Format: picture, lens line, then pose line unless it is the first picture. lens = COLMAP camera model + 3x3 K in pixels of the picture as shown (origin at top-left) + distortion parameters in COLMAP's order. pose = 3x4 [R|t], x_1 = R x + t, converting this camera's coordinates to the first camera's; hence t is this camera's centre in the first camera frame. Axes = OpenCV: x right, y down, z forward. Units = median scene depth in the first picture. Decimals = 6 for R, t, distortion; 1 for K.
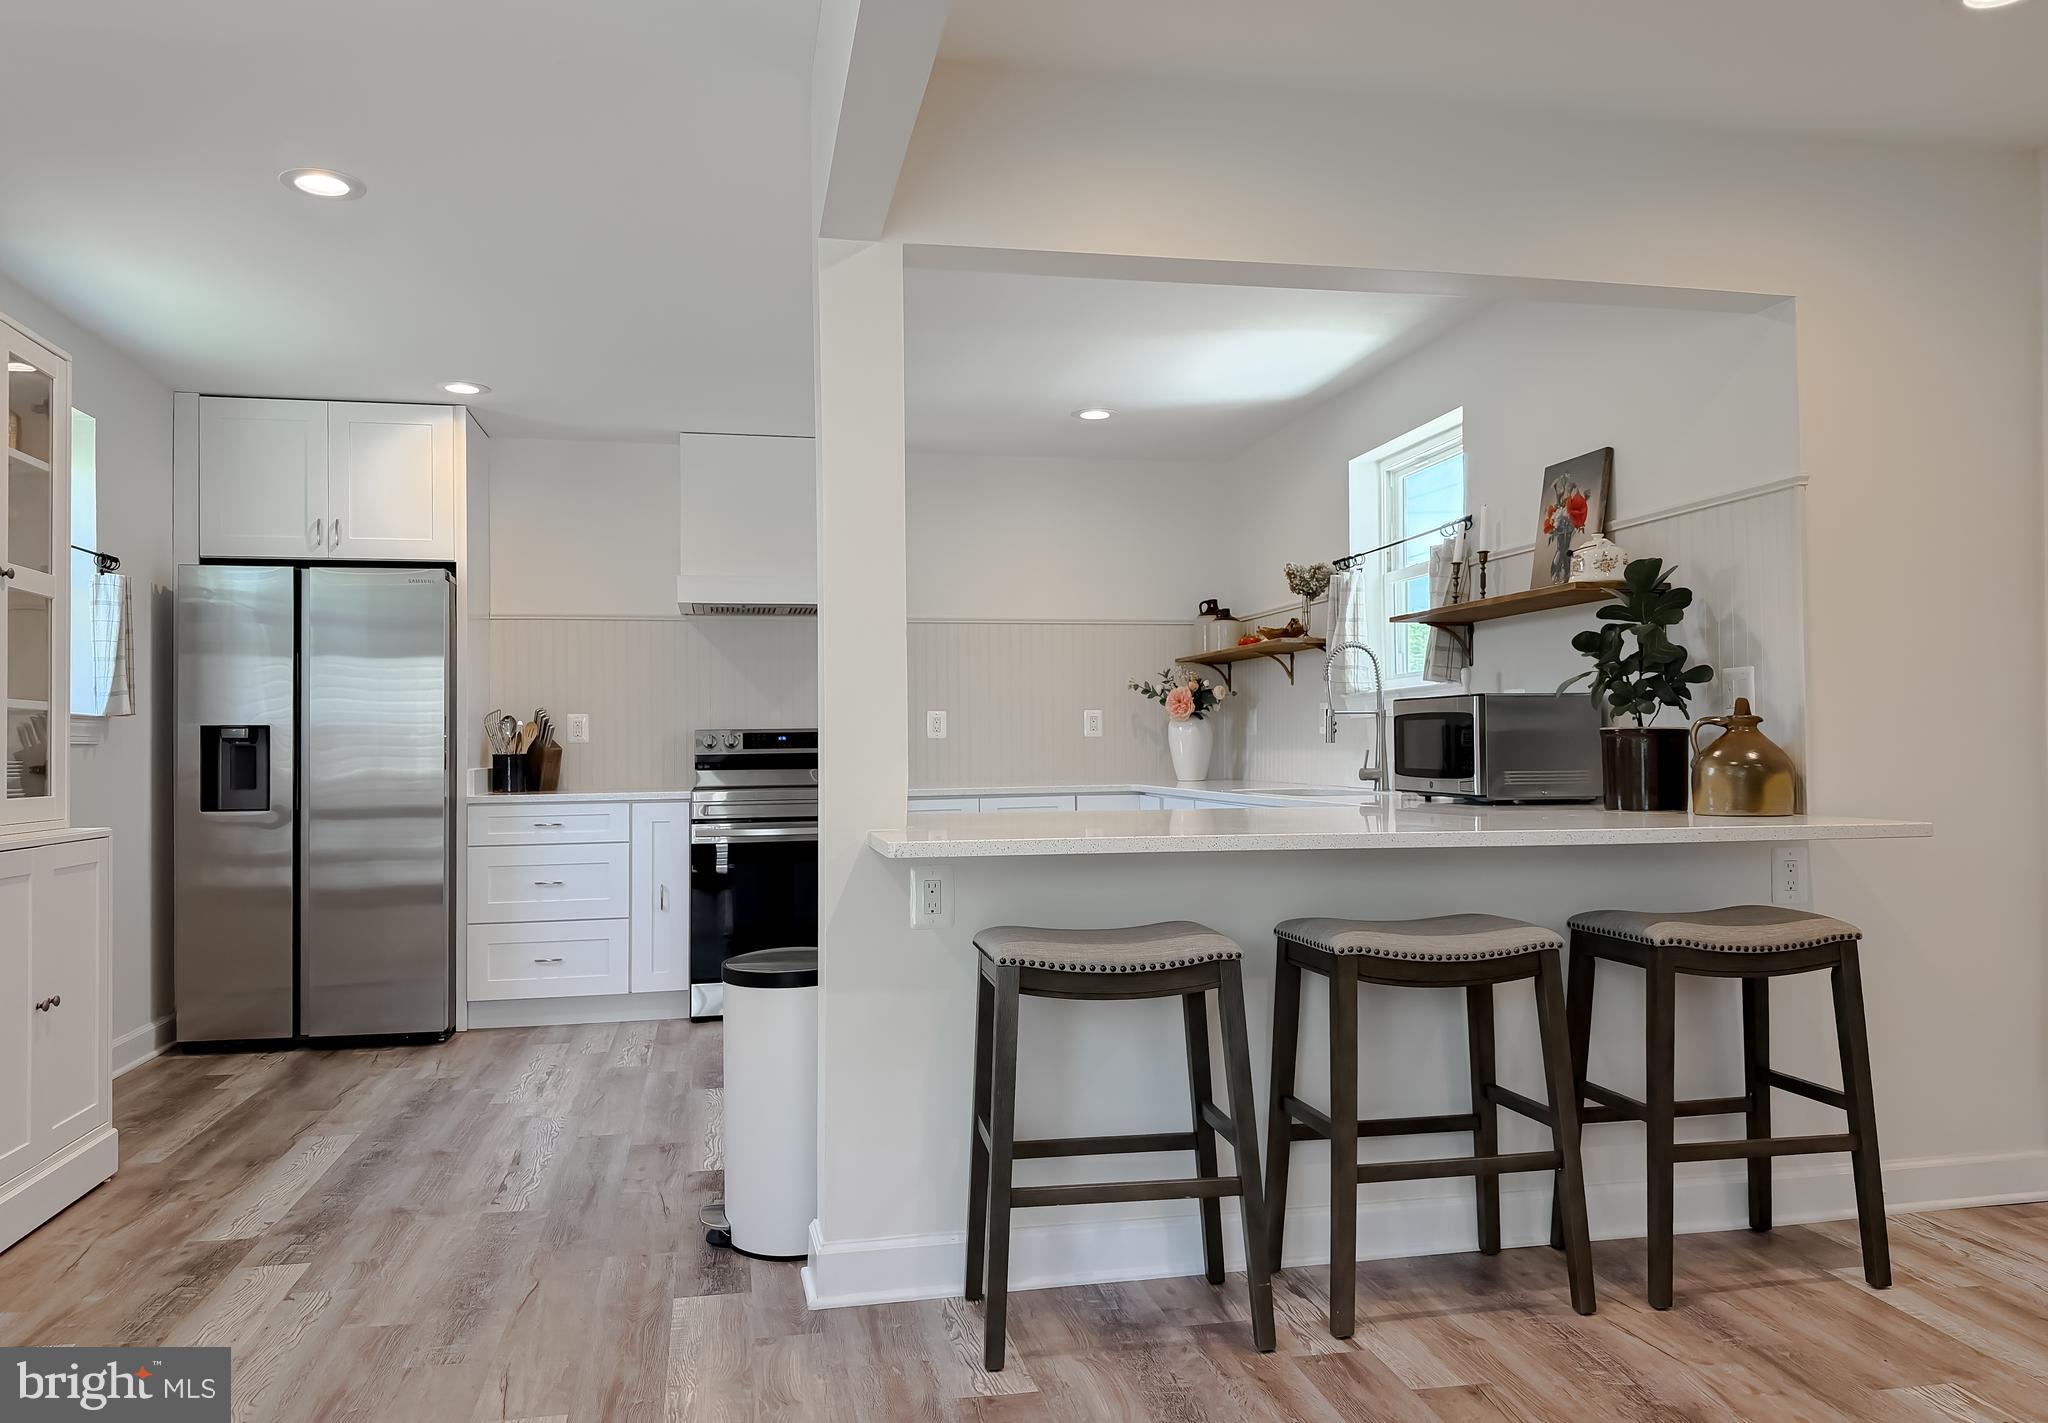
lens RADIAL K [[1427.3, 0, 1007.5], [0, 1427.3, 708.8], [0, 0, 1]] dist [0.008360, -0.004018]
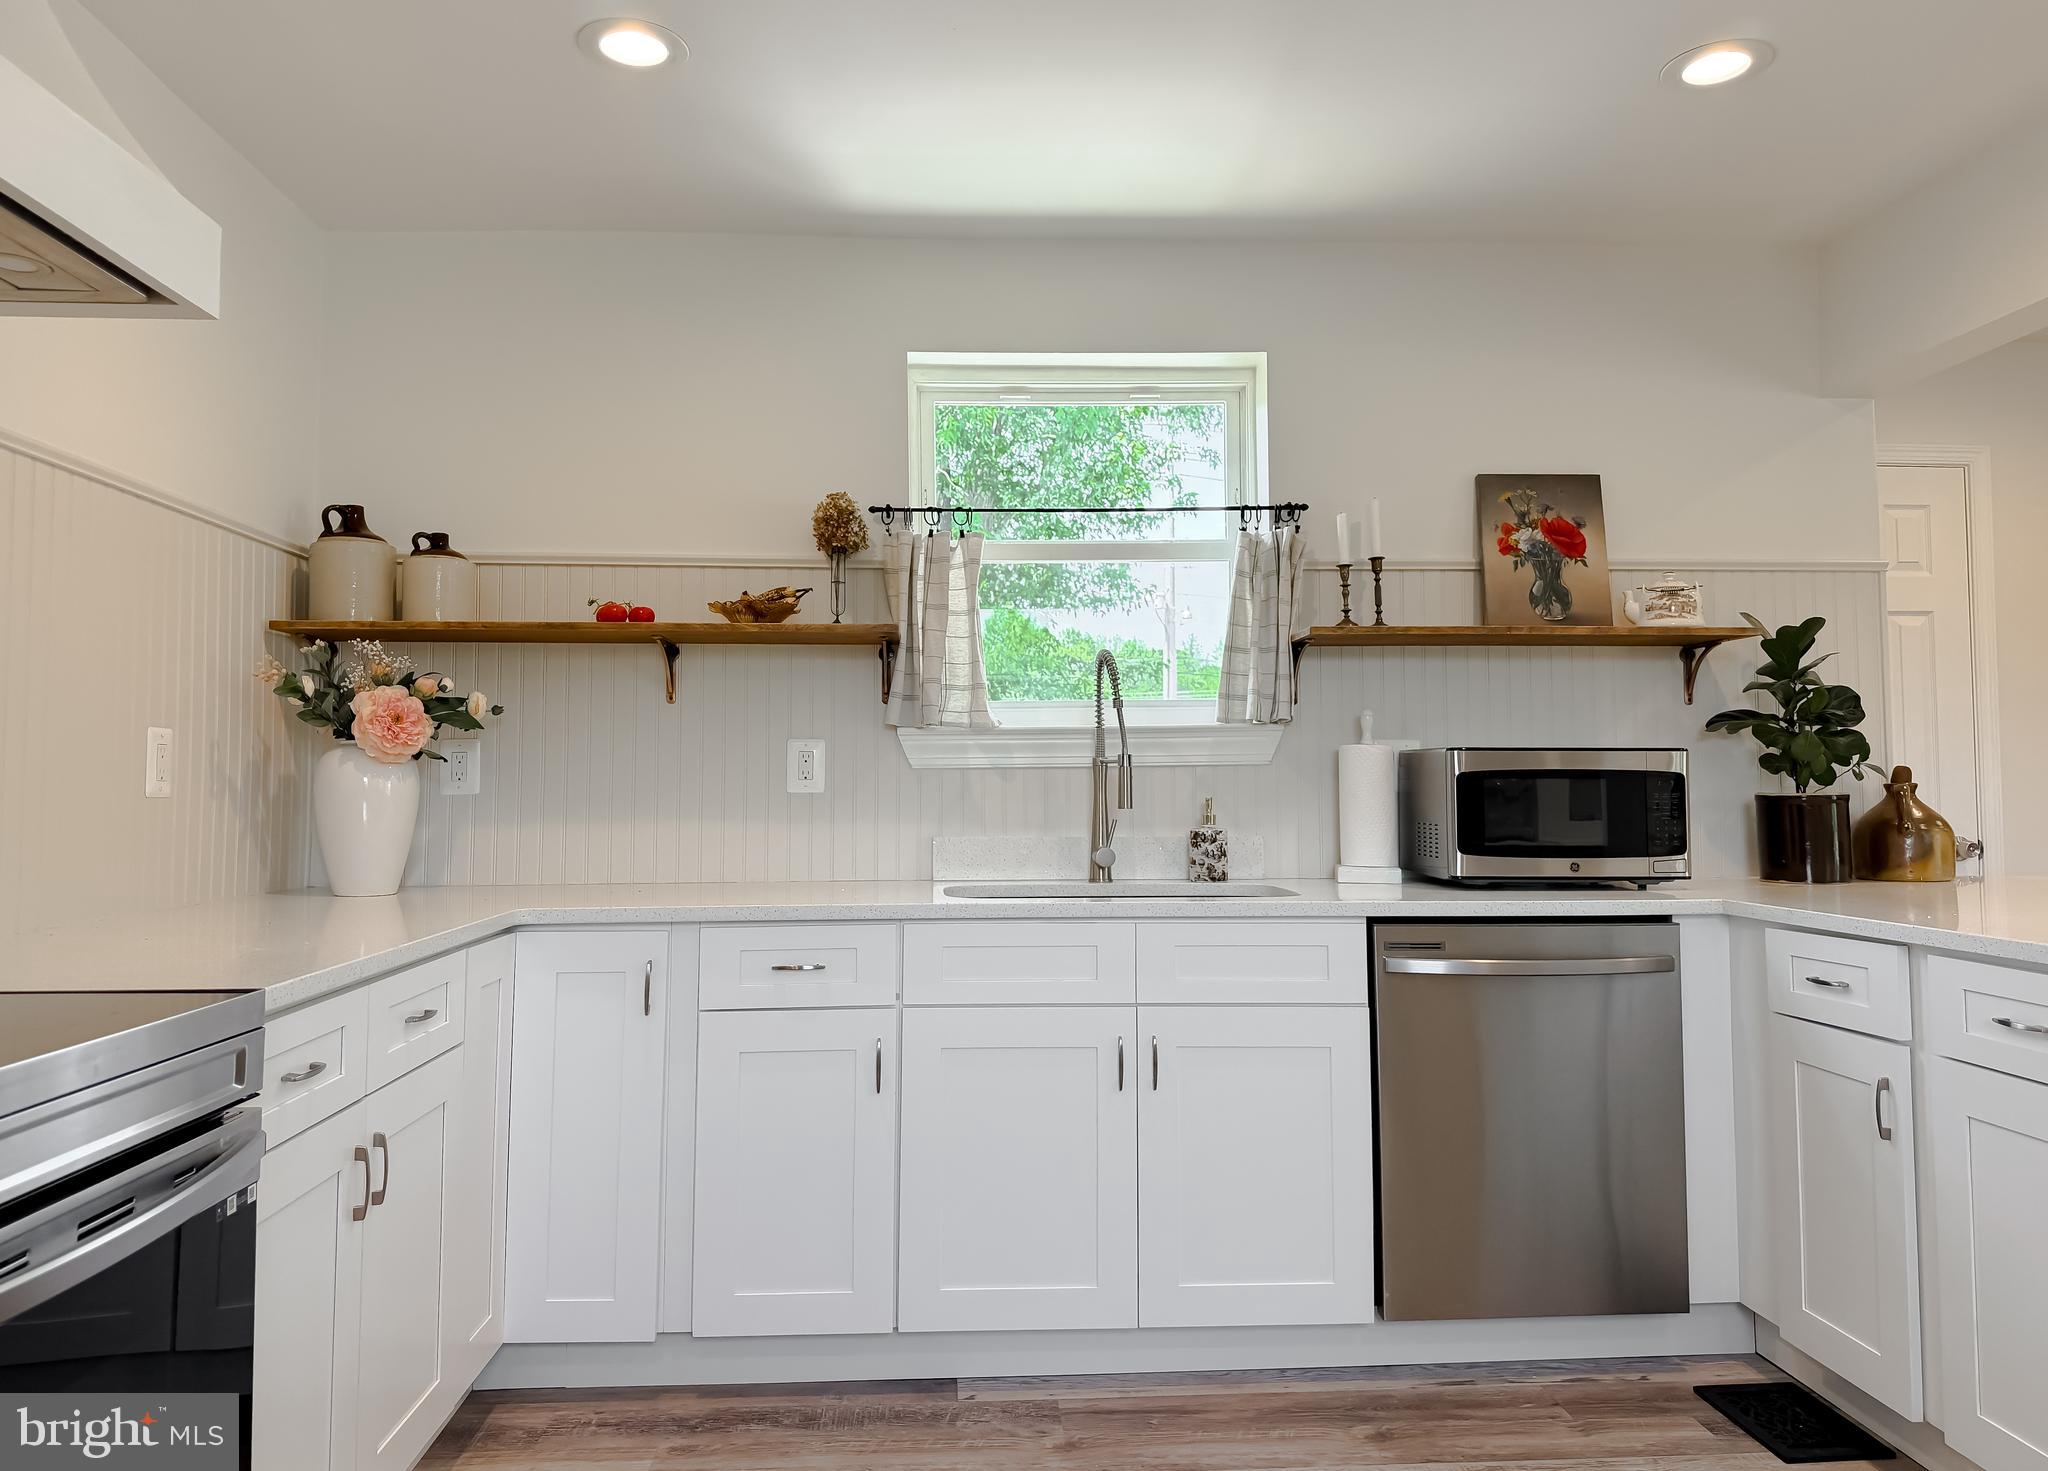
lens RADIAL K [[1454.7, 0, 1018.2], [0, 1454.7, 713.6], [0, 0, 1]] dist [0.056254, -0.065092]
pose [[0.146745, 0.061602, 0.987254, -0.370696], [-0.024097, 0.997985, -0.058690, 0.018641], [-0.988881, -0.015178, 0.147933, 0.870641]]
